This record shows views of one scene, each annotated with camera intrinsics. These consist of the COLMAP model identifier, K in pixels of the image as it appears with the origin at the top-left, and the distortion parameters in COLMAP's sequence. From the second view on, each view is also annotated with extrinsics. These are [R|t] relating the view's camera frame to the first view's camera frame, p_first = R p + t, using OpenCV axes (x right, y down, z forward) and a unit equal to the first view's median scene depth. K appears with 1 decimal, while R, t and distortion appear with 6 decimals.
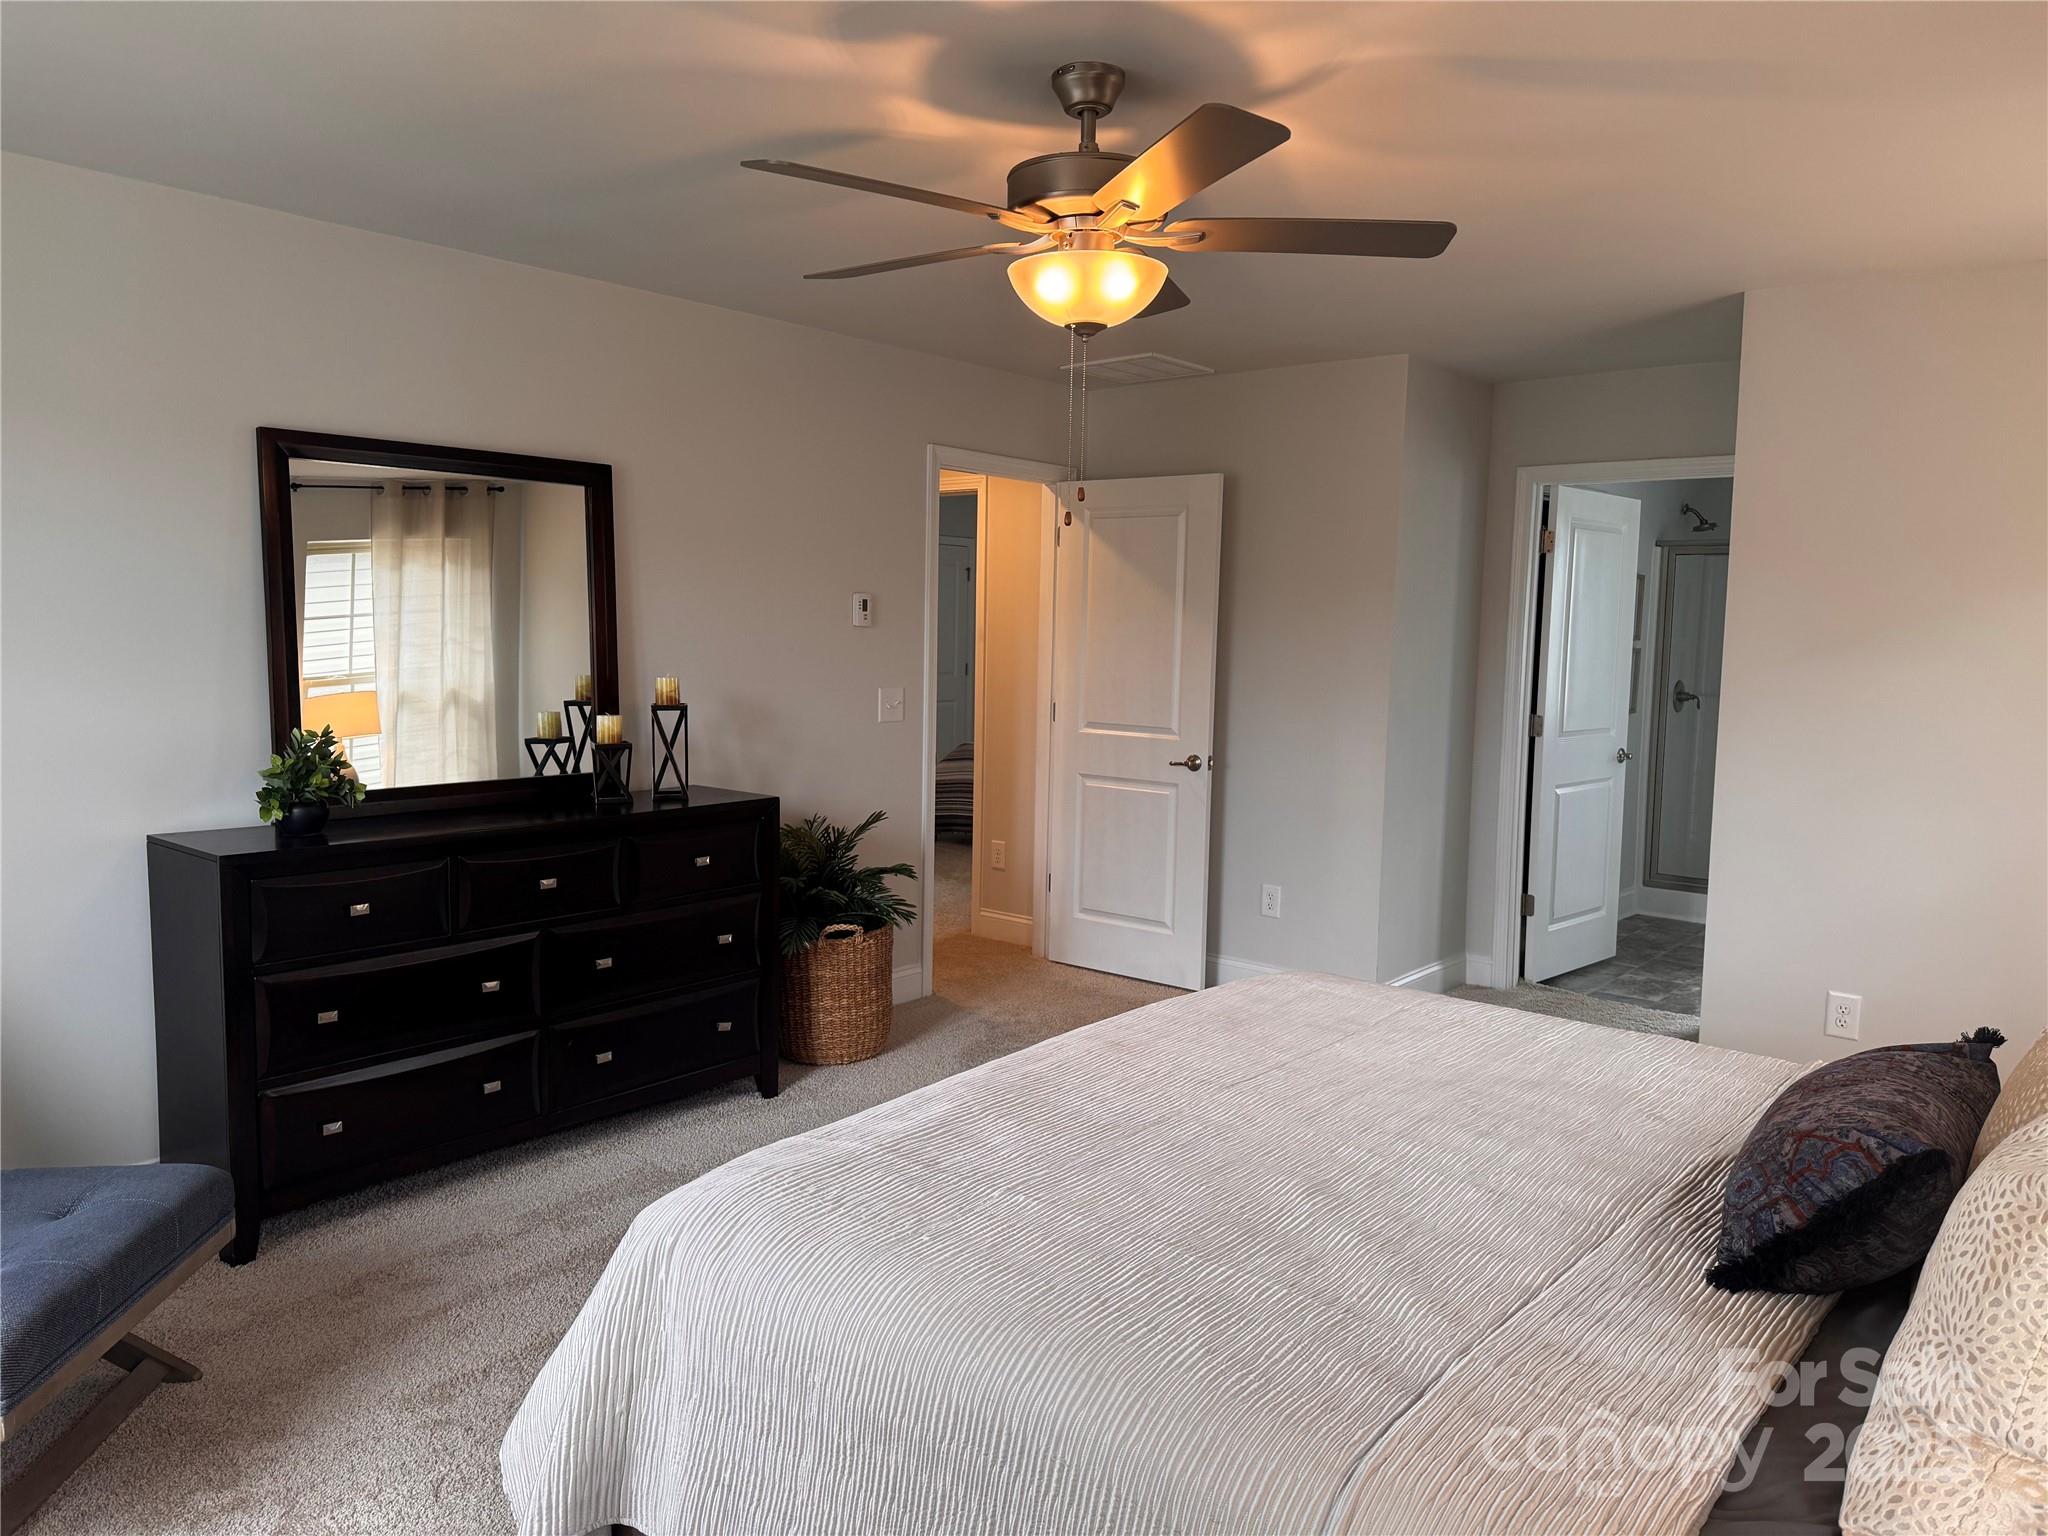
lens RADIAL K [[1426.4, 0, 1051.7], [0, 1426.4, 768.3], [0, 0, 1]] dist [0.128739, -0.205983]
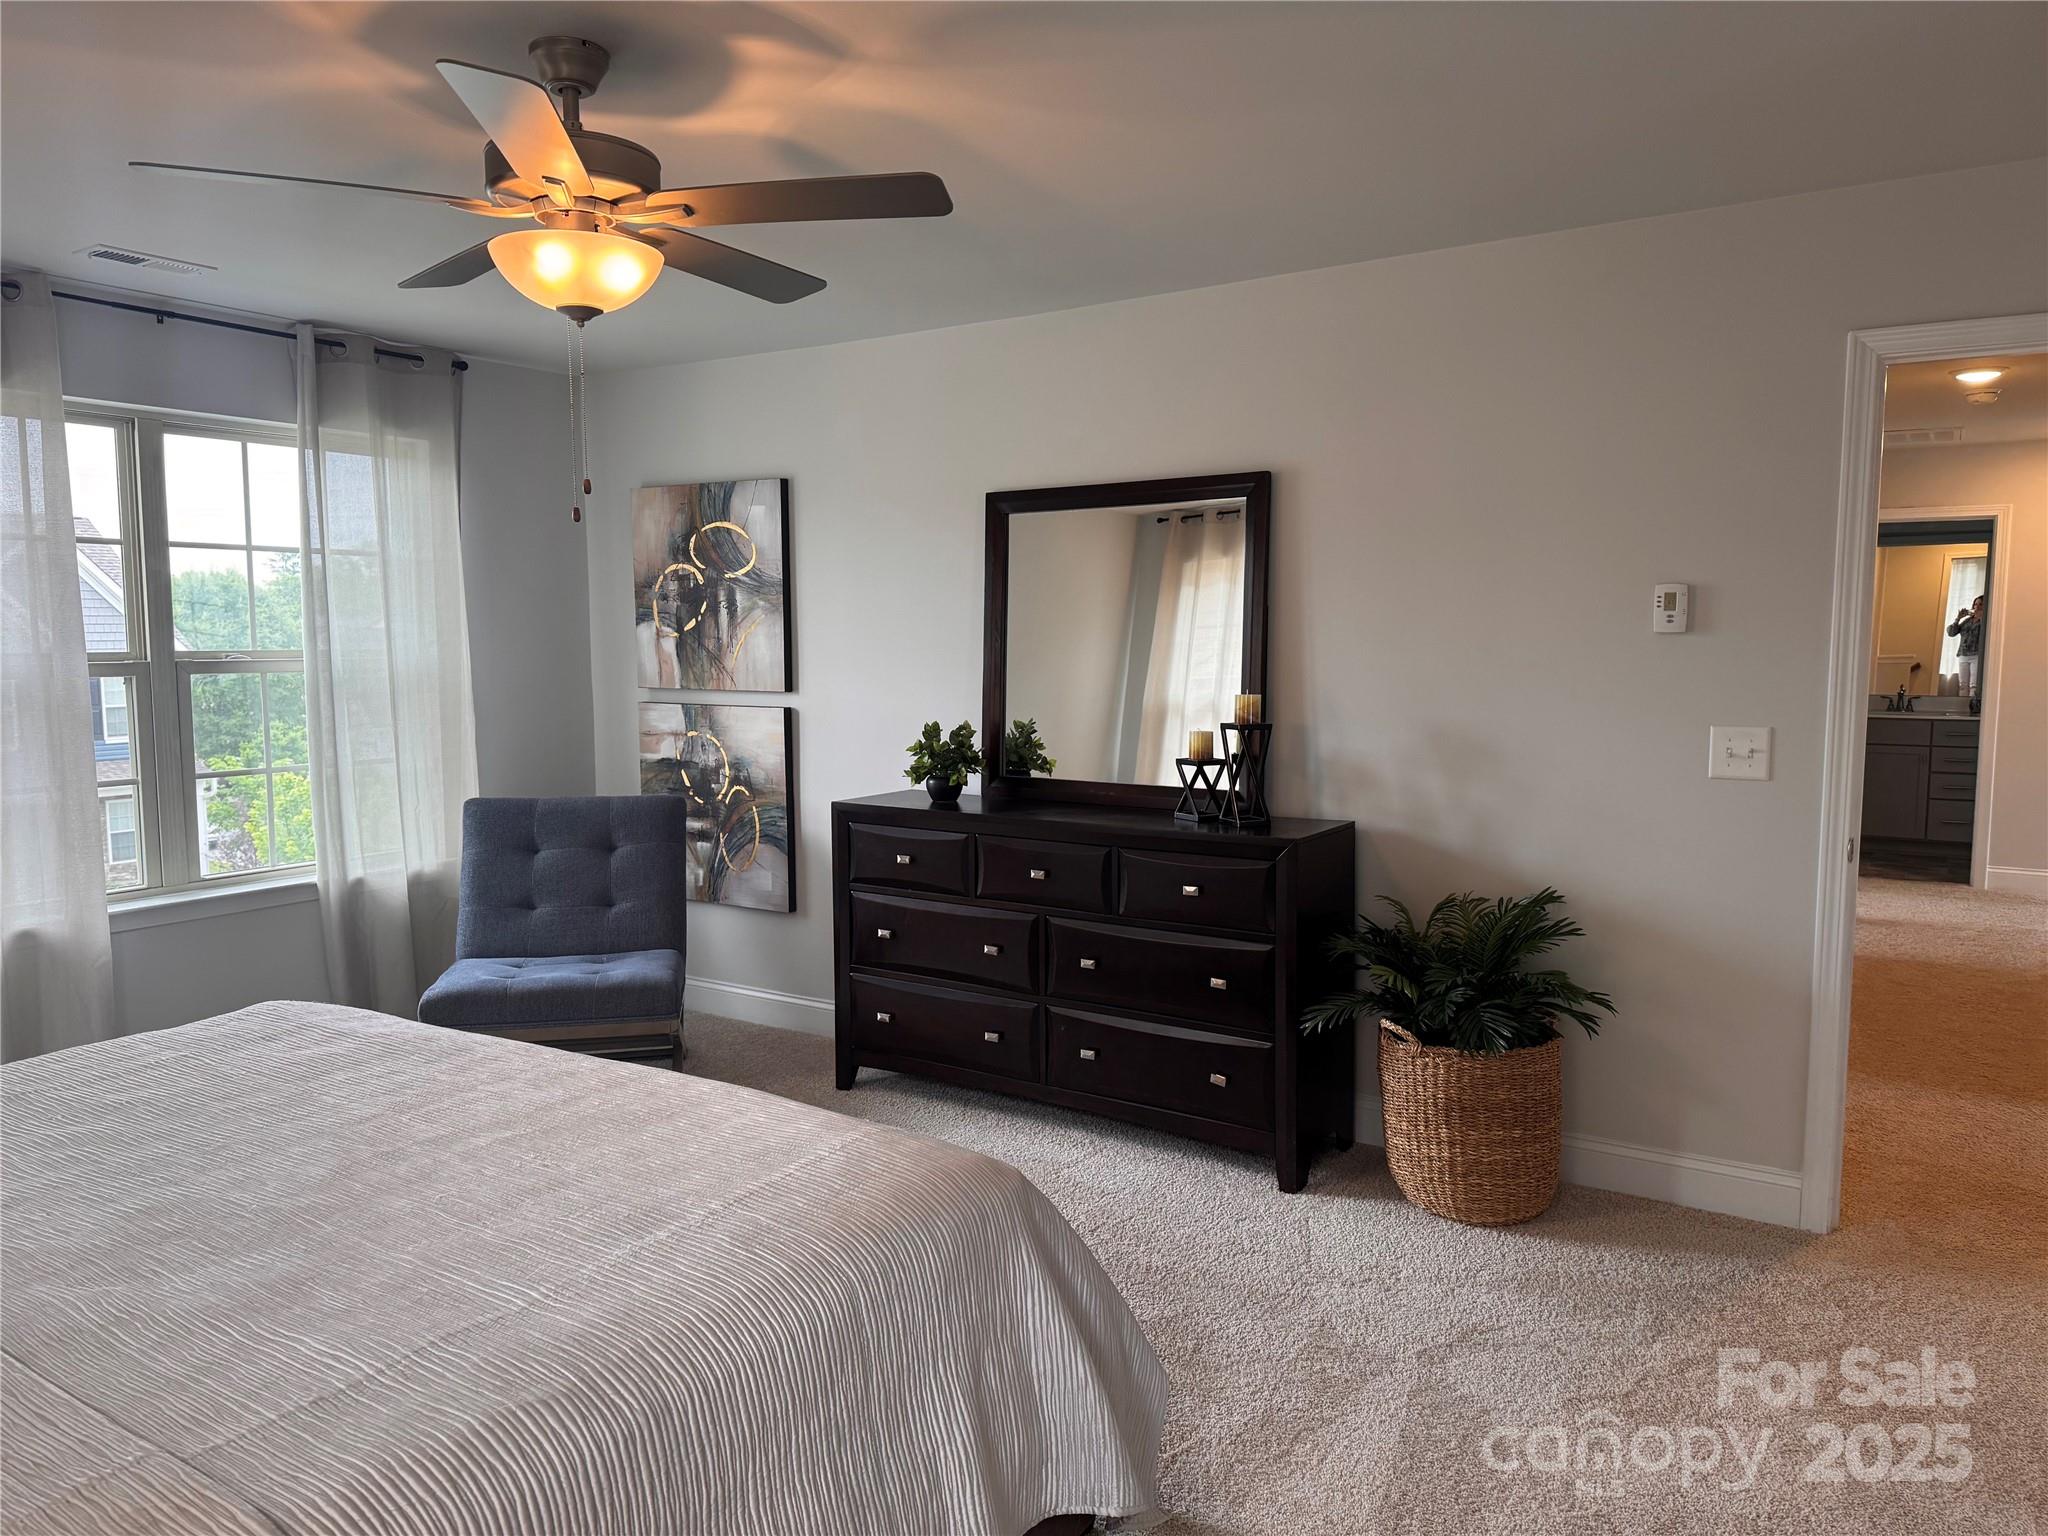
lens RADIAL K [[1426.4, 0, 1051.7], [0, 1426.4, 768.3], [0, 0, 1]] dist [0.128739, -0.205983]
pose [[0.097830, 0.080574, -0.991936, 0.647162], [-0.091485, 0.993225, 0.071656, -0.071181], [0.990989, 0.083737, 0.104538, 0.792458]]
